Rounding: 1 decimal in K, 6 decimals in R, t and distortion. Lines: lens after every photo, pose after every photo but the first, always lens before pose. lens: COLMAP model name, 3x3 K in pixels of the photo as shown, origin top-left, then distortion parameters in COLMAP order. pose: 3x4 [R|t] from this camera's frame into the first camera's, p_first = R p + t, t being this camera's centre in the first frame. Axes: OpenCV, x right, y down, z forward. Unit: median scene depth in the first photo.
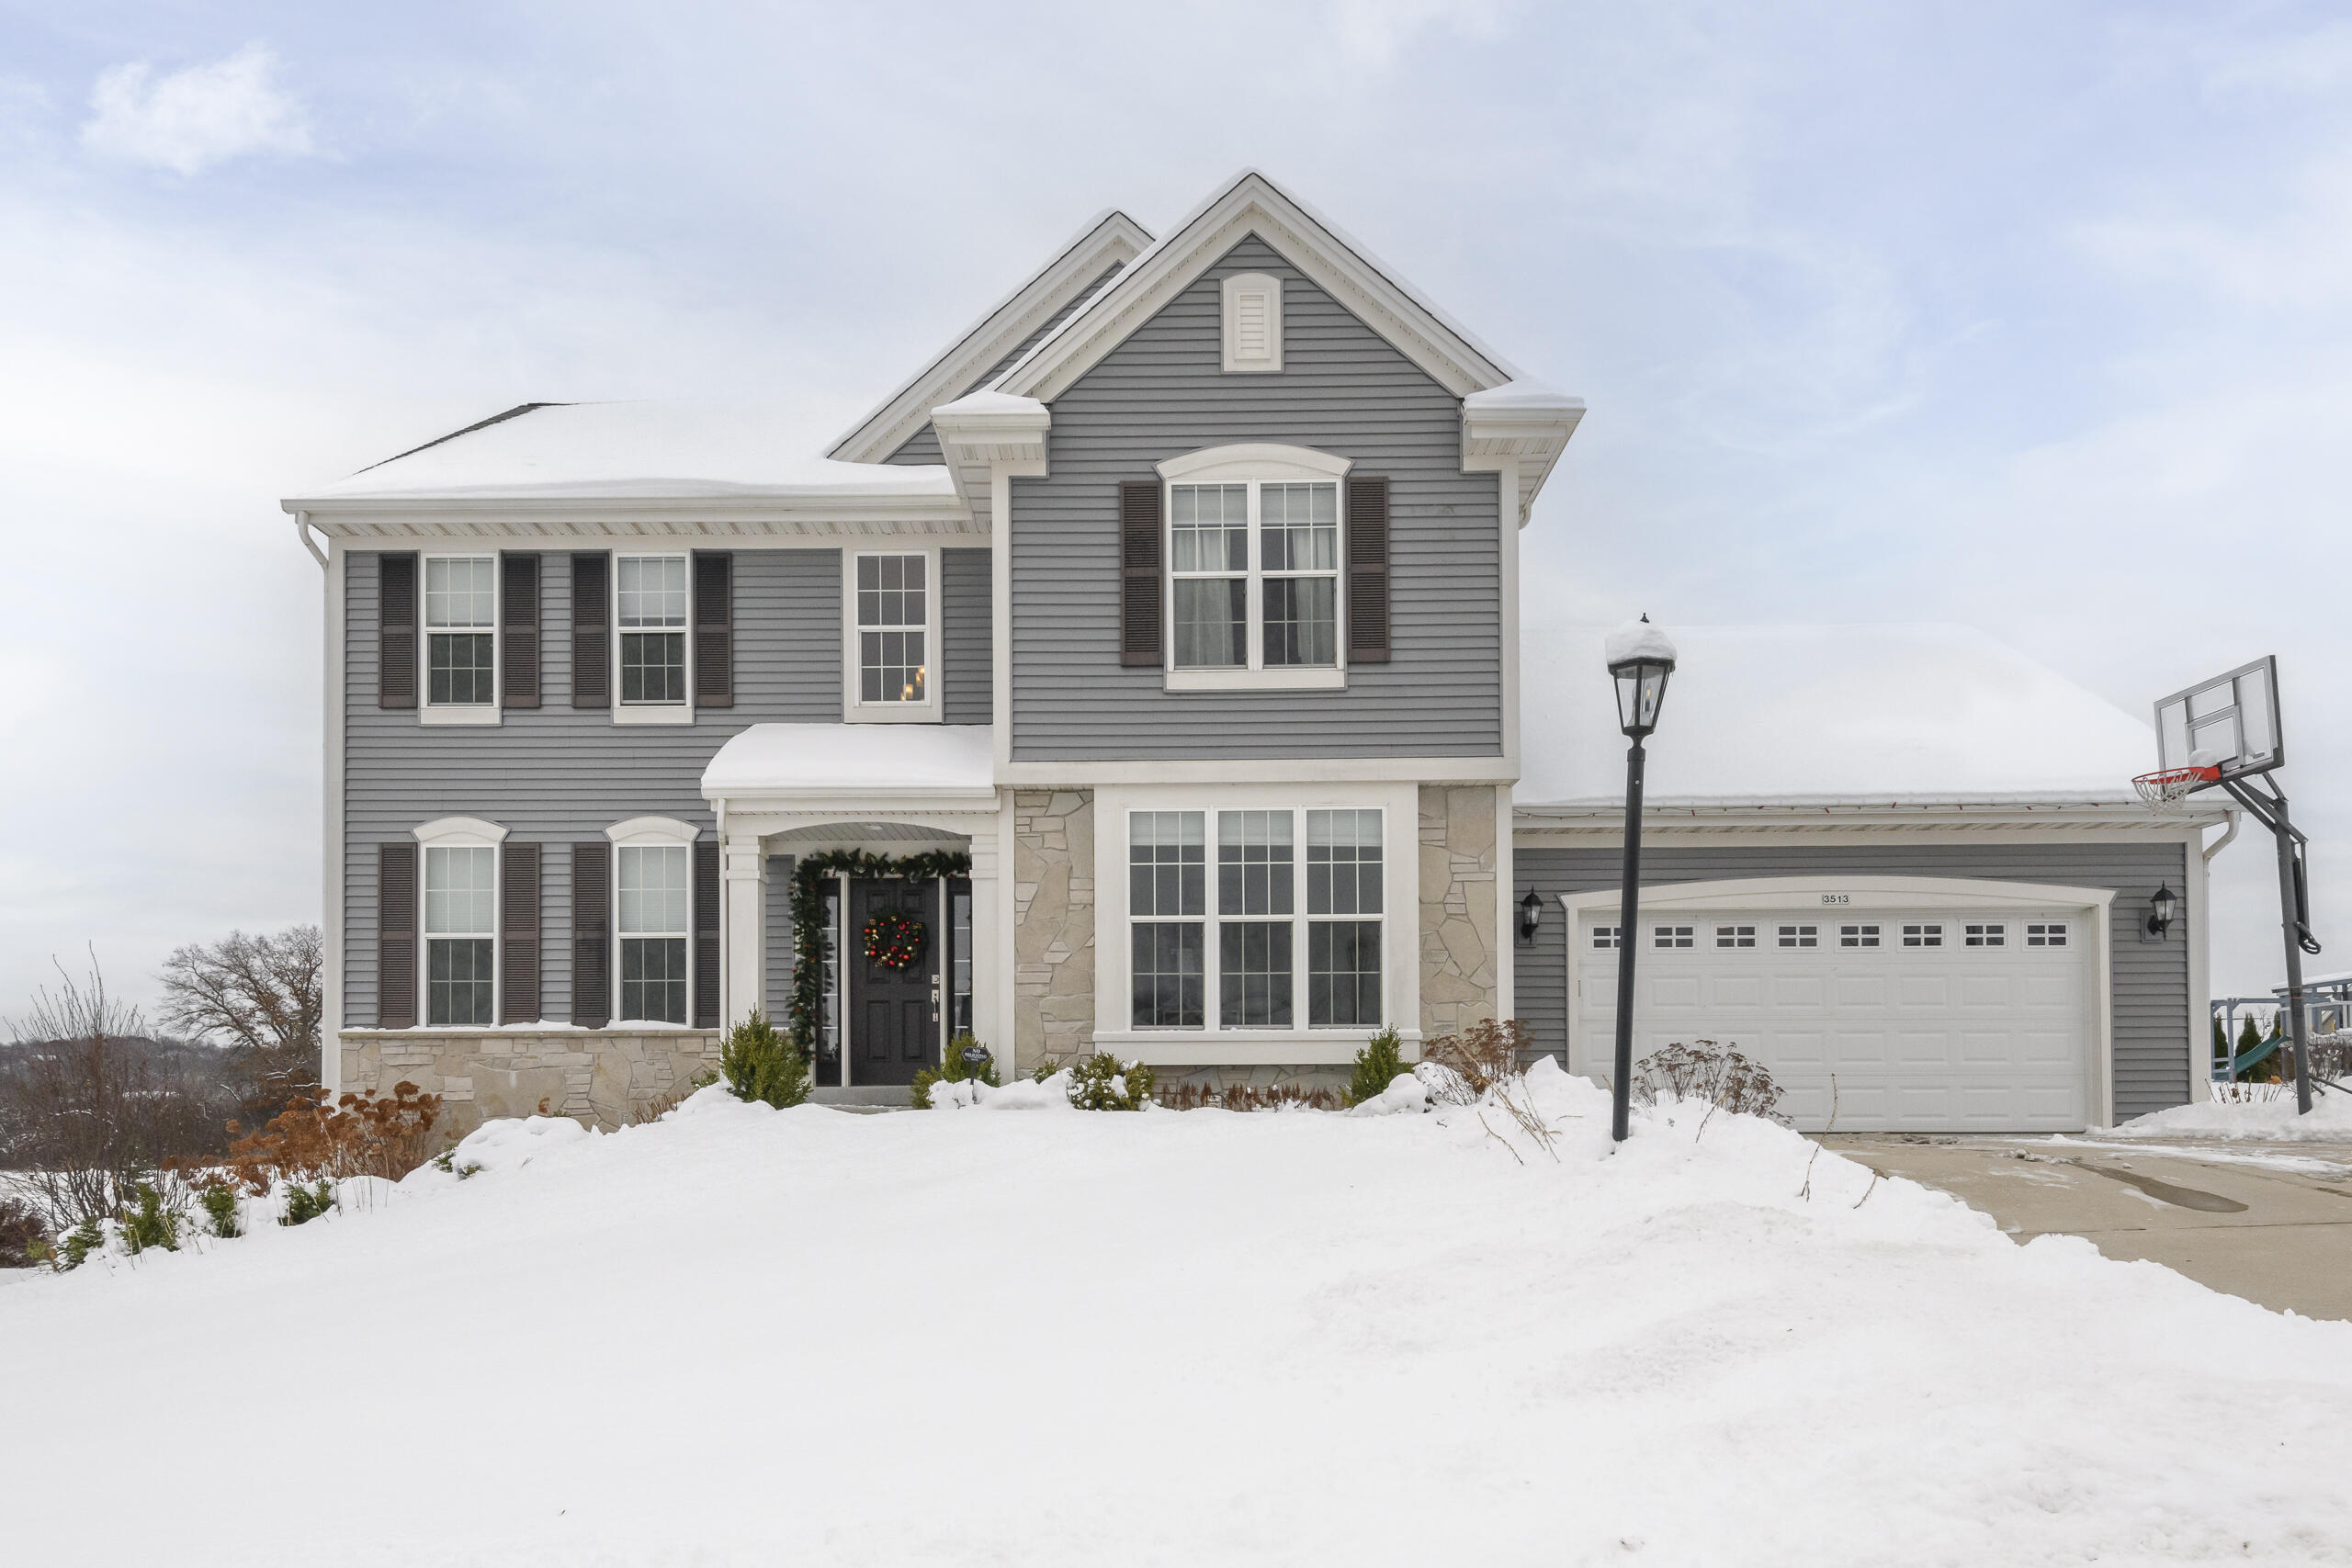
lens RADIAL K [[1026.7, 0, 1176.1], [0, 1026.7, 832.2], [0, 0, 1]] dist [0.001857, 0.000145]
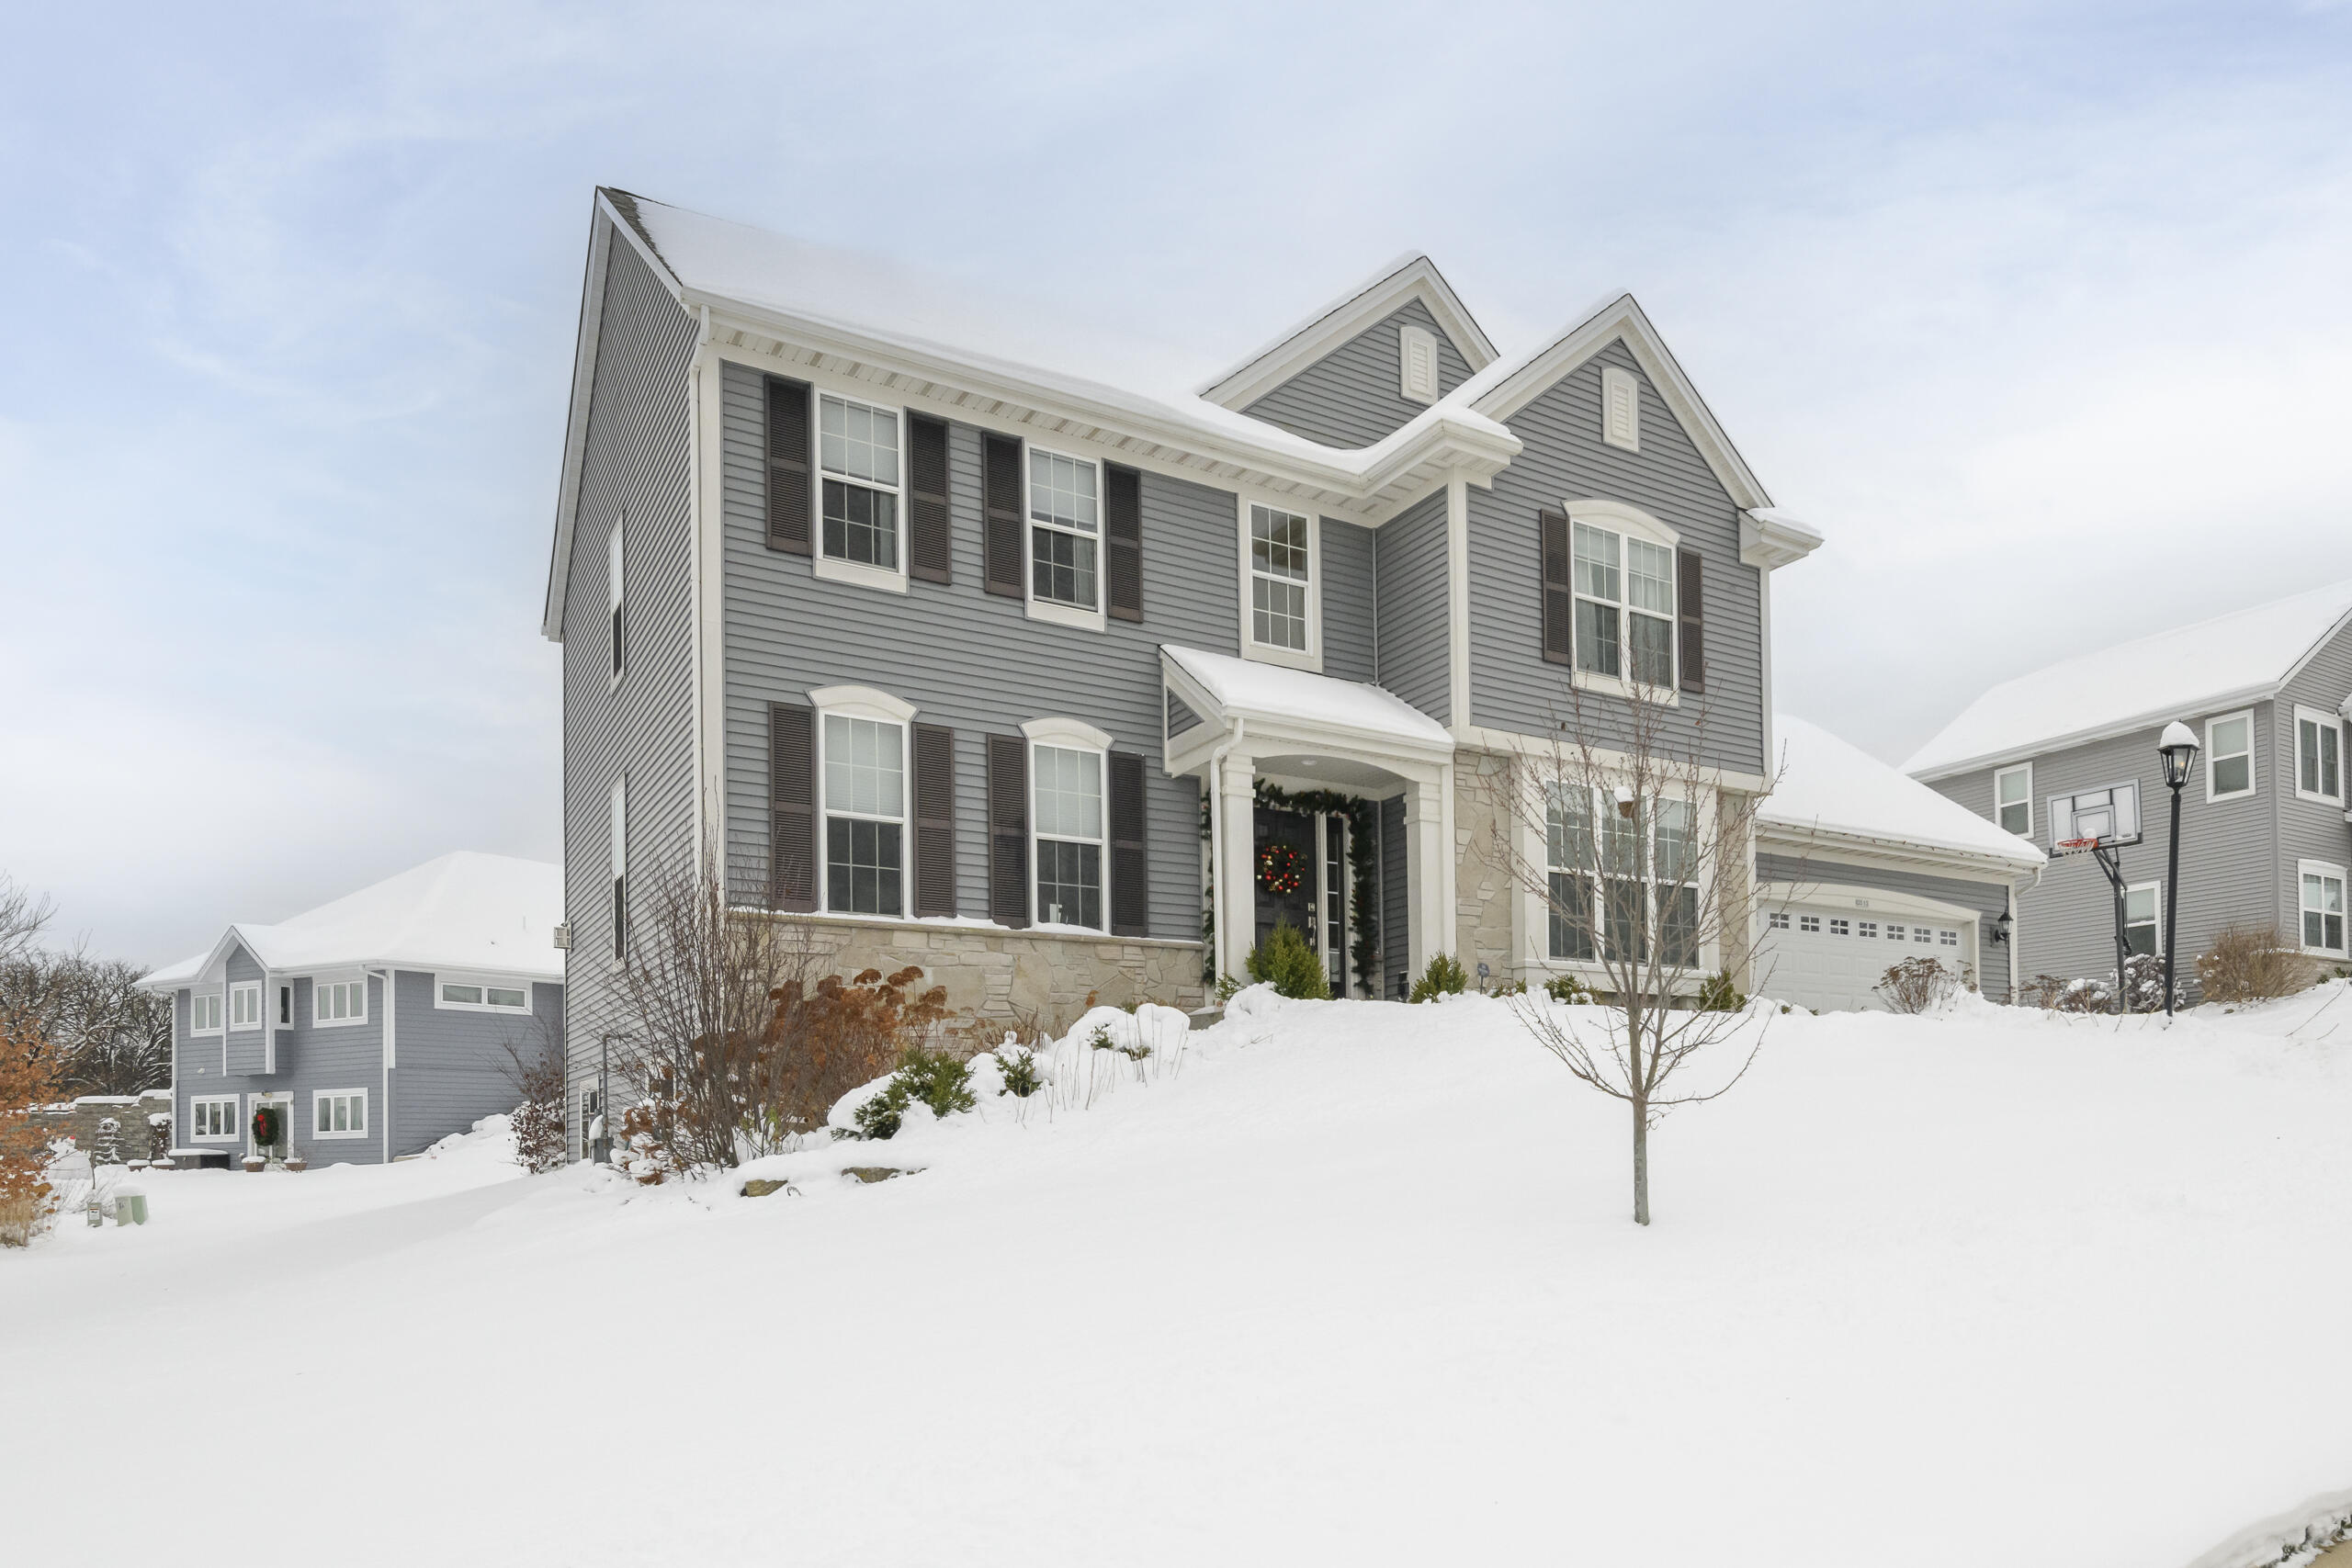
lens RADIAL K [[1095.2, 0, 1176.0], [0, 1095.2, 784.0], [0, 0, 1]] dist [-0.010467, 0.000174]
pose [[0.902509, 0.129555, 0.410723, -0.855306], [-0.117673, 0.991572, -0.054202, 0.093144], [-0.414284, 0.000587, 0.910148, 0.003261]]
